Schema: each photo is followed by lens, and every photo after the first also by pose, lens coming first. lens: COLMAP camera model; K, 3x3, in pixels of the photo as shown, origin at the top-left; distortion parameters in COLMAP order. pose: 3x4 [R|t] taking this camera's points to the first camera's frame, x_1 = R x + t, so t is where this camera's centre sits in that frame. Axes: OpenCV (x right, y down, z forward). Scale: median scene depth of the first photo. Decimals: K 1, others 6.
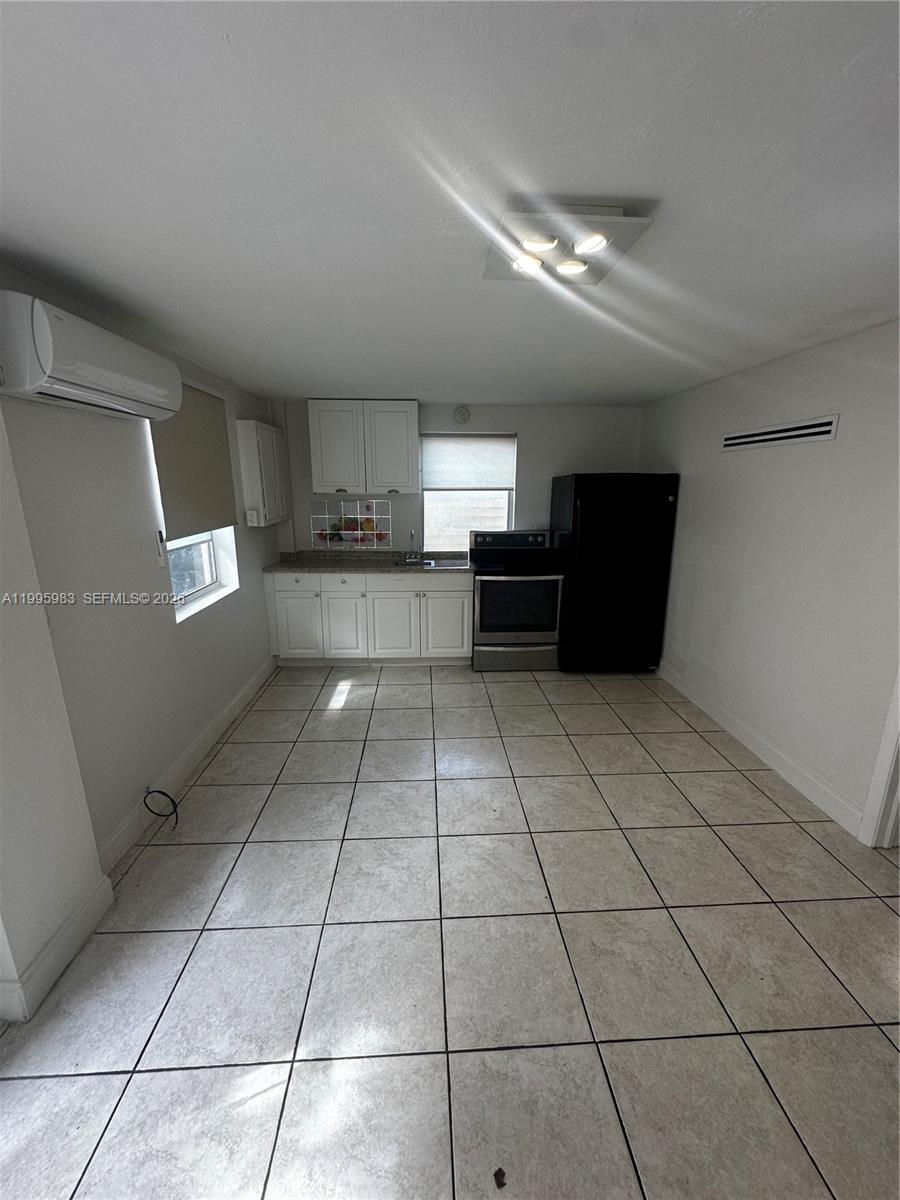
lens RADIAL K [[478.5, 0, 450.0], [0, 478.5, 600.0], [0, 0, 1]] dist [-0.002310, 0.000007]
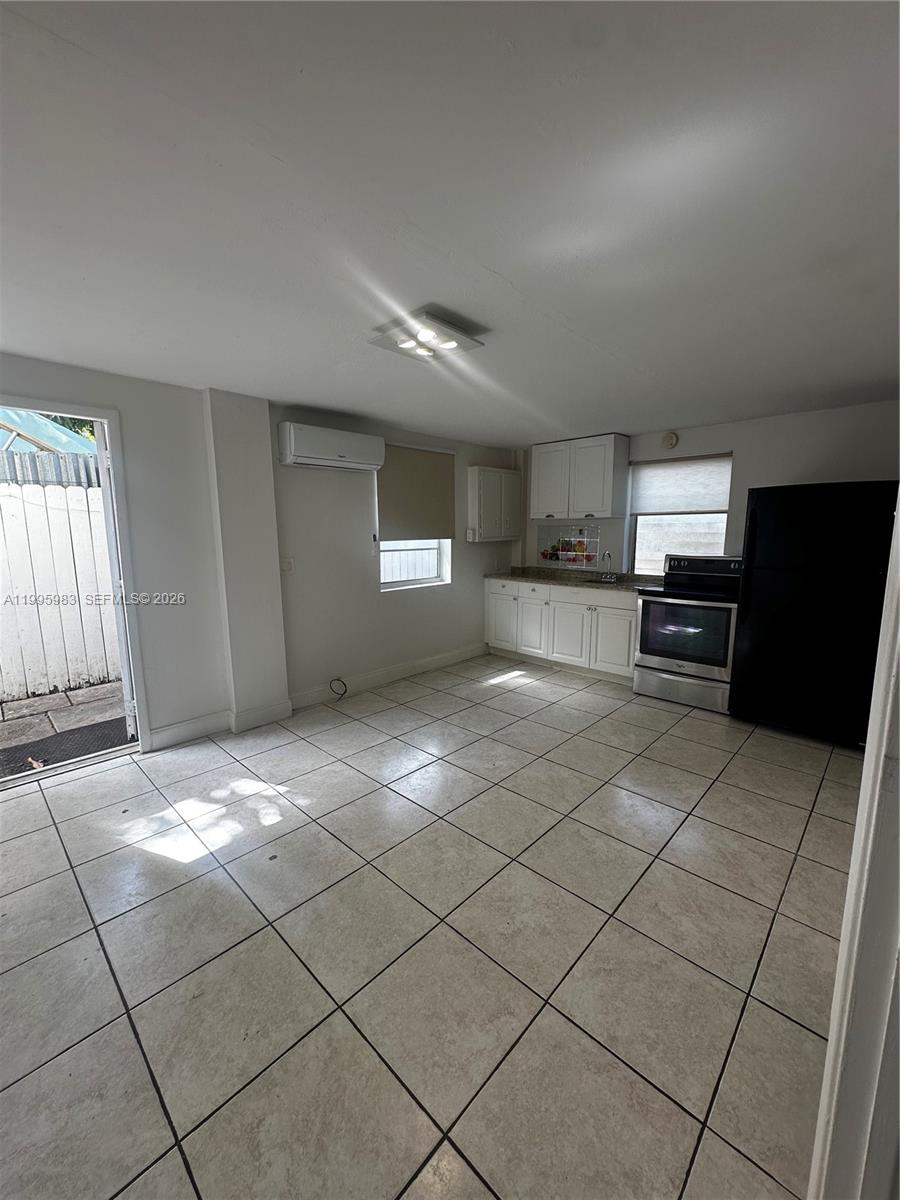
lens RADIAL K [[478.5, 0, 450.0], [0, 478.5, 600.0], [0, 0, 1]] dist [-0.002310, 0.000007]
pose [[0.683995, 0.101277, -0.722422, 0.501760], [-0.167252, 0.985708, -0.020168, 0.045312], [0.710055, 0.134621, 0.691158, 0.022789]]
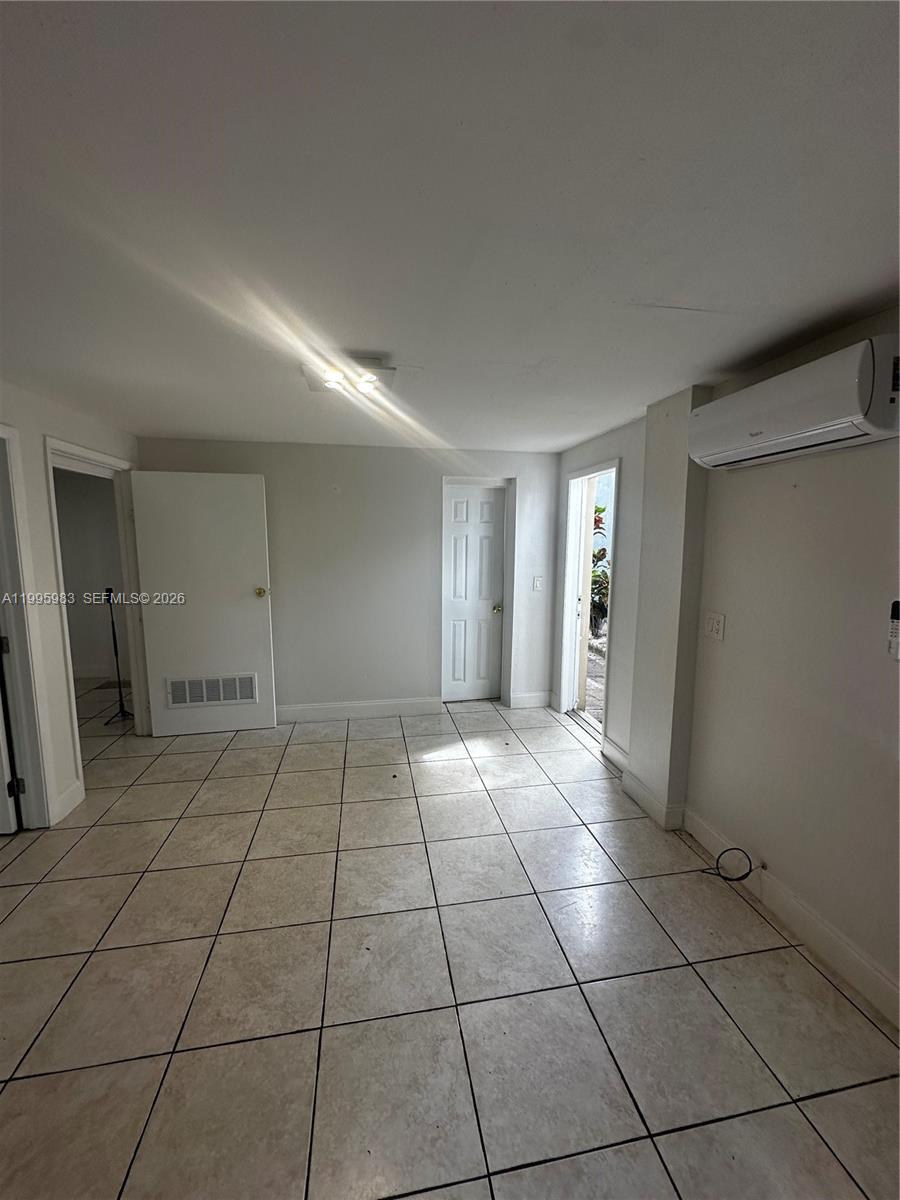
lens RADIAL K [[478.5, 0, 450.0], [0, 478.5, 600.0], [0, 0, 1]] dist [-0.002310, 0.000007]
pose [[-0.992917, 0.004877, -0.118710, 0.030795], [-0.038266, 0.932789, 0.358387, -0.208043], [0.112479, 0.360391, -0.925995, 0.904056]]
